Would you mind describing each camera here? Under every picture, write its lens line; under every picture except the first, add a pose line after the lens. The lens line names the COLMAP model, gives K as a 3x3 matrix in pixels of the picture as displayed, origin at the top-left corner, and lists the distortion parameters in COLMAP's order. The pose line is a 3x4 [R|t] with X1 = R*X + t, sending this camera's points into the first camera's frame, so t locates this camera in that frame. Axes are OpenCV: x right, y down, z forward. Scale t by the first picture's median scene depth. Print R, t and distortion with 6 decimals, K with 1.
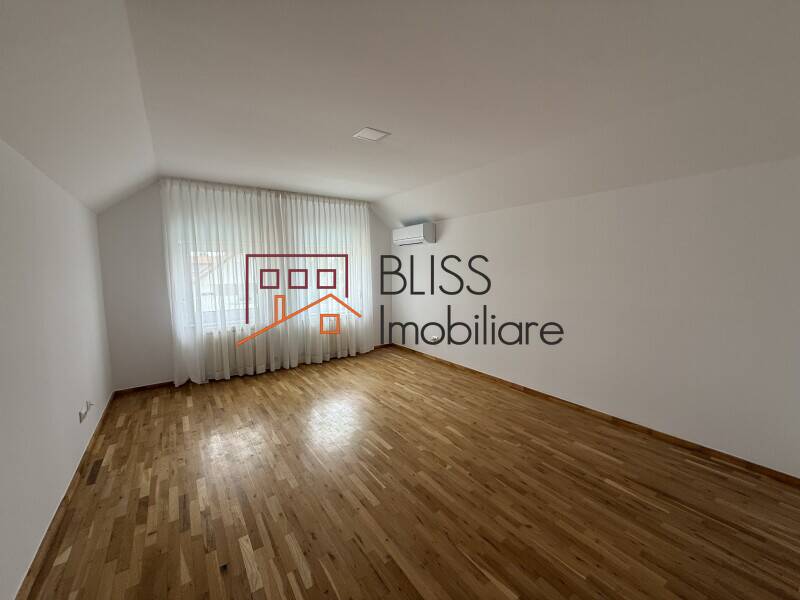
lens RADIAL K [[320.0, 0, 400.0], [0, 320.0, 300.0], [0, 0, 1]] dist [-0.000119, 0.000519]
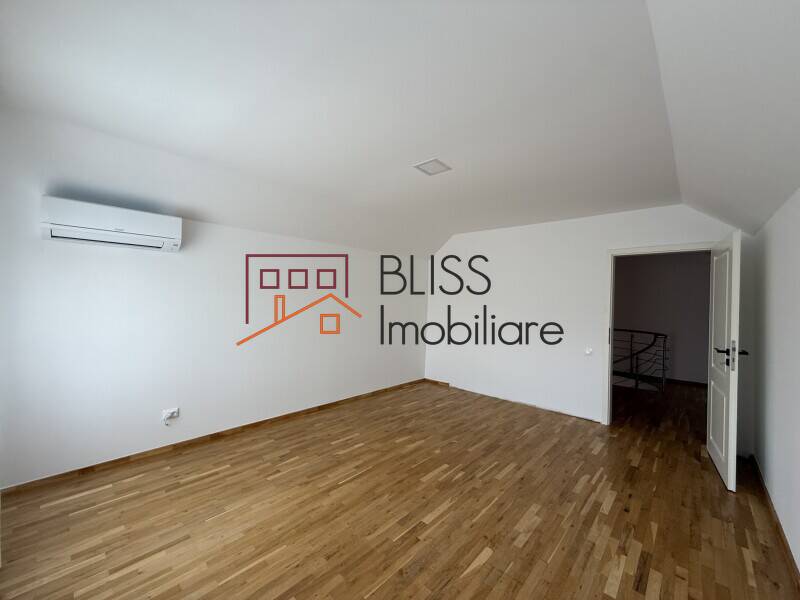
lens RADIAL K [[320.0, 0, 400.0], [0, 320.0, 300.0], [0, 0, 1]] dist [-0.000119, 0.000519]
pose [[-0.199866, 0.000195, 0.979823, -0.811167], [0.079232, 0.996728, 0.015964, -0.091325], [-0.976614, 0.080824, -0.199228, 1.020351]]
